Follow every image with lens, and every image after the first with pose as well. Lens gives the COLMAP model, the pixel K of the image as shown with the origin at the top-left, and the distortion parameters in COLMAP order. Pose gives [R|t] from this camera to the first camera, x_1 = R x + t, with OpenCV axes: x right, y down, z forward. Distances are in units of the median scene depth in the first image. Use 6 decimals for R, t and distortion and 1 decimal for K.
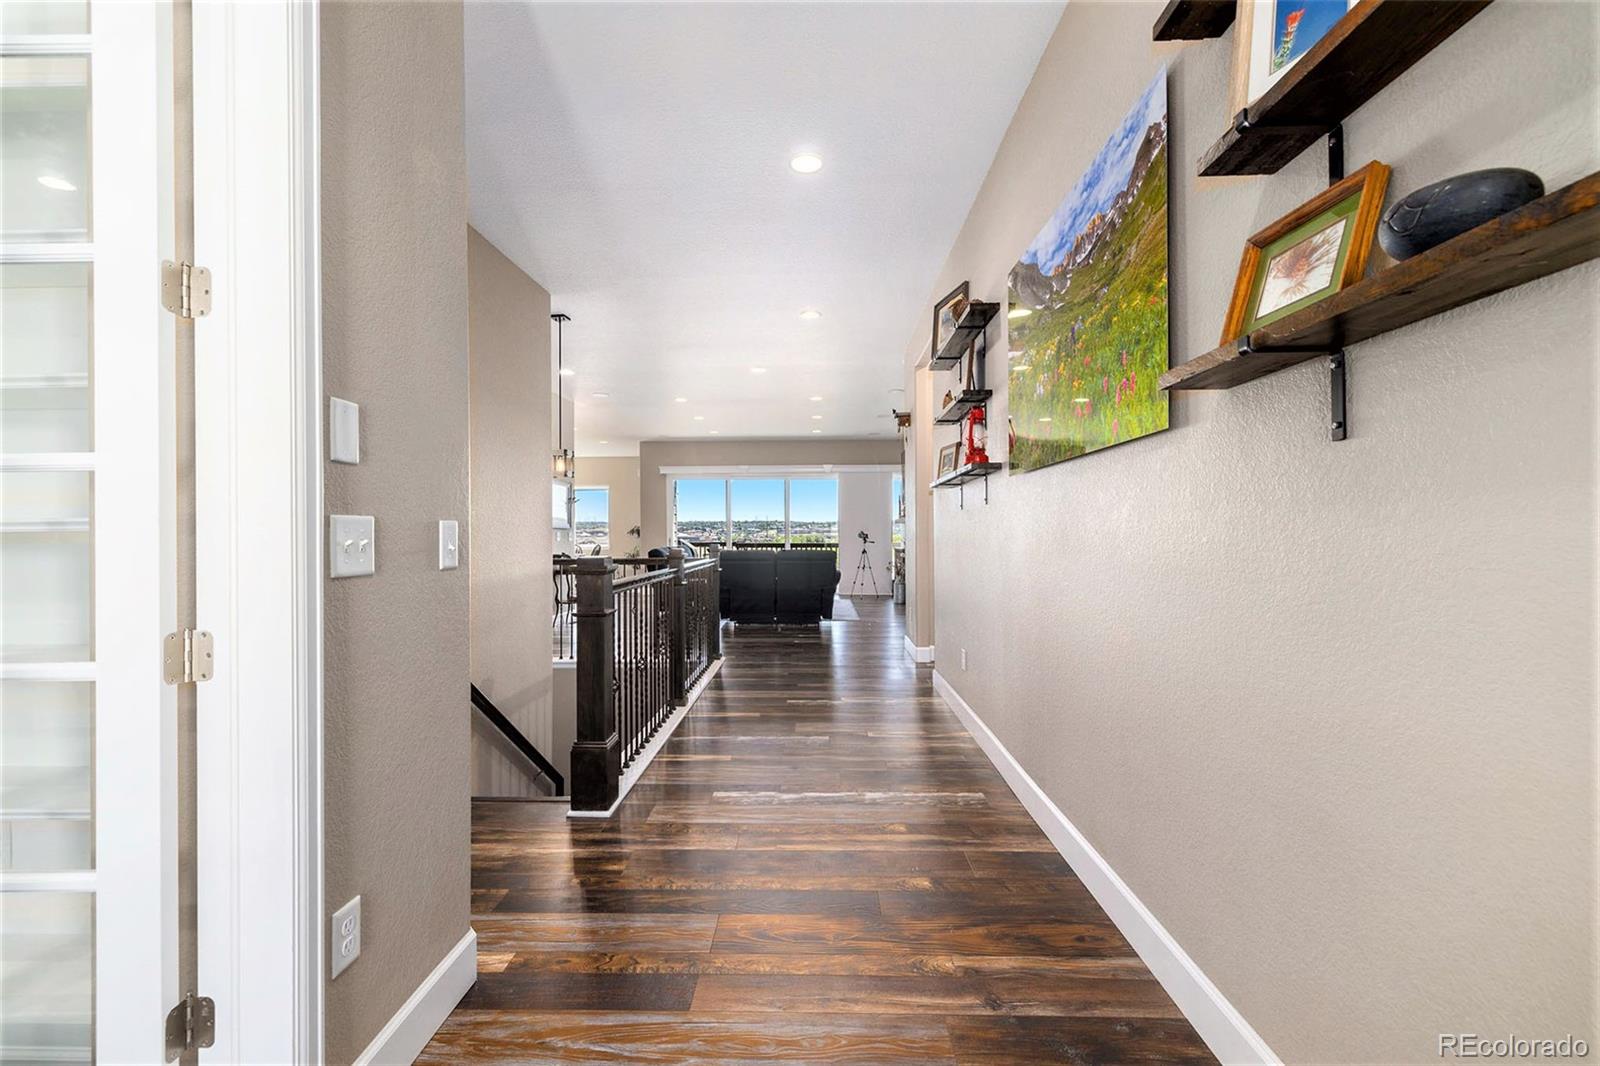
lens RADIAL K [[677.2, 0, 797.6], [0, 677.2, 537.0], [0, 0, 1]] dist [-0.000851, -0.000320]
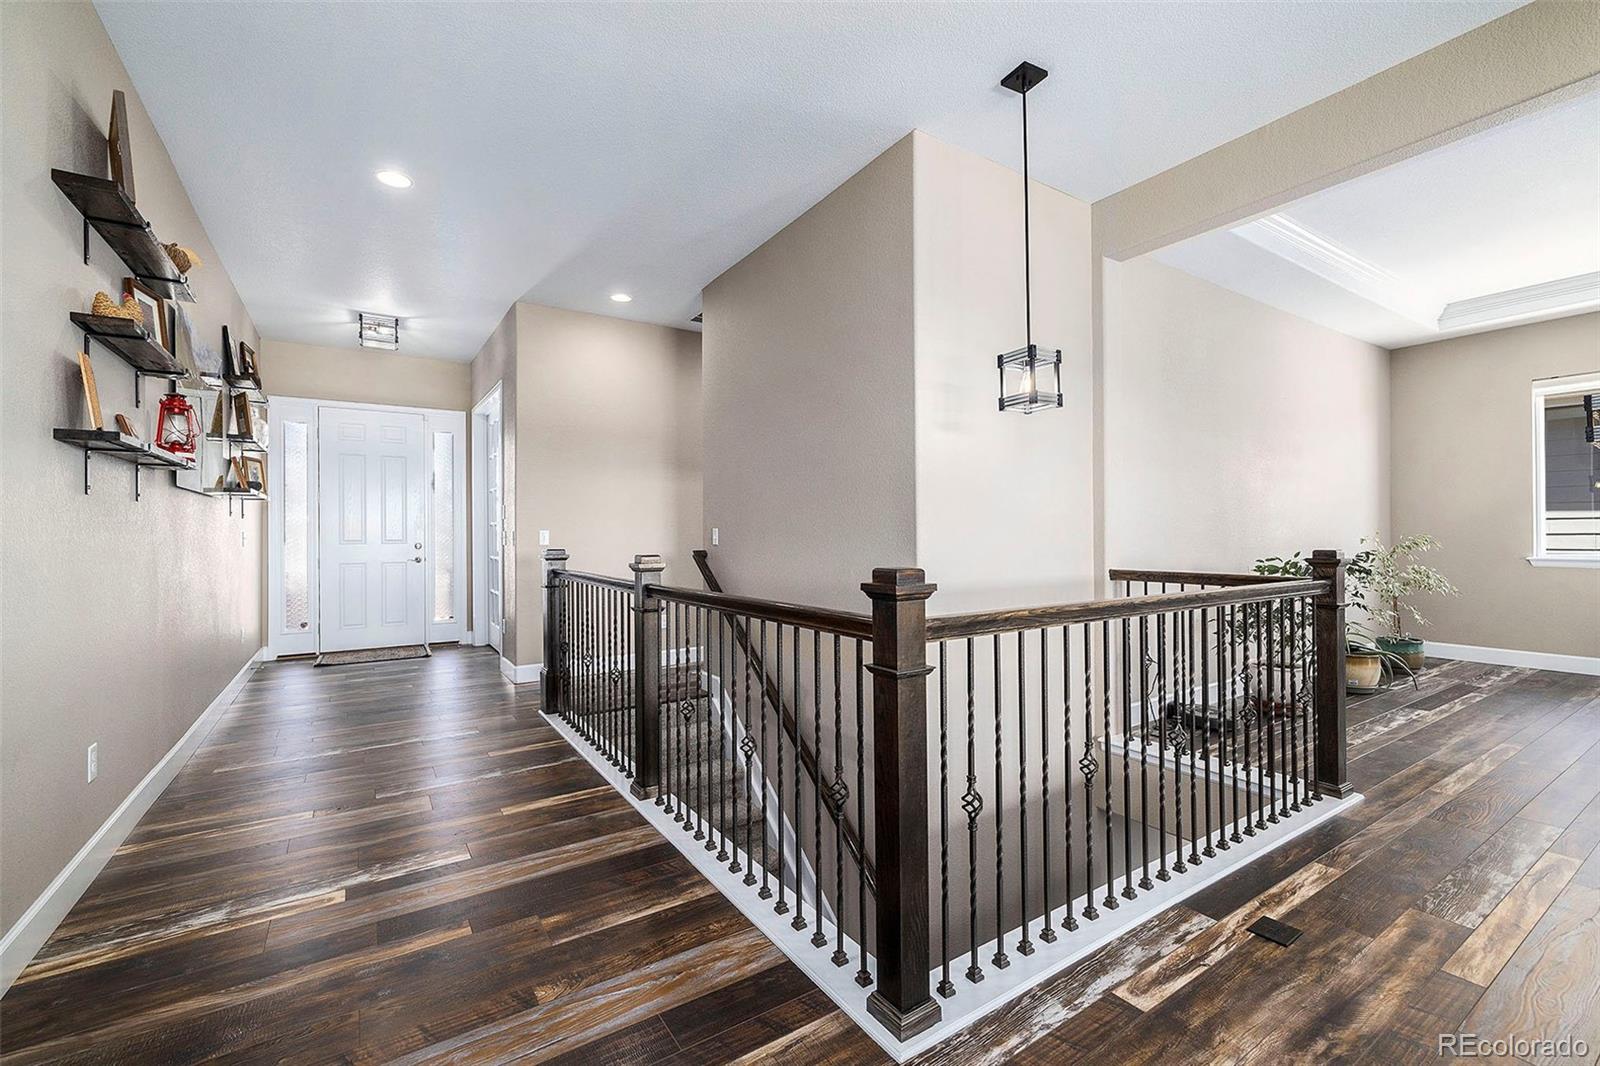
lens RADIAL K [[677.2, 0, 797.6], [0, 677.2, 537.0], [0, 0, 1]] dist [-0.000851, -0.000320]
pose [[-0.824703, 0.008989, -0.565494, 0.092828], [0.003800, 0.999939, 0.010352, -0.010312], [0.565553, 0.006389, -0.824687, 2.128712]]
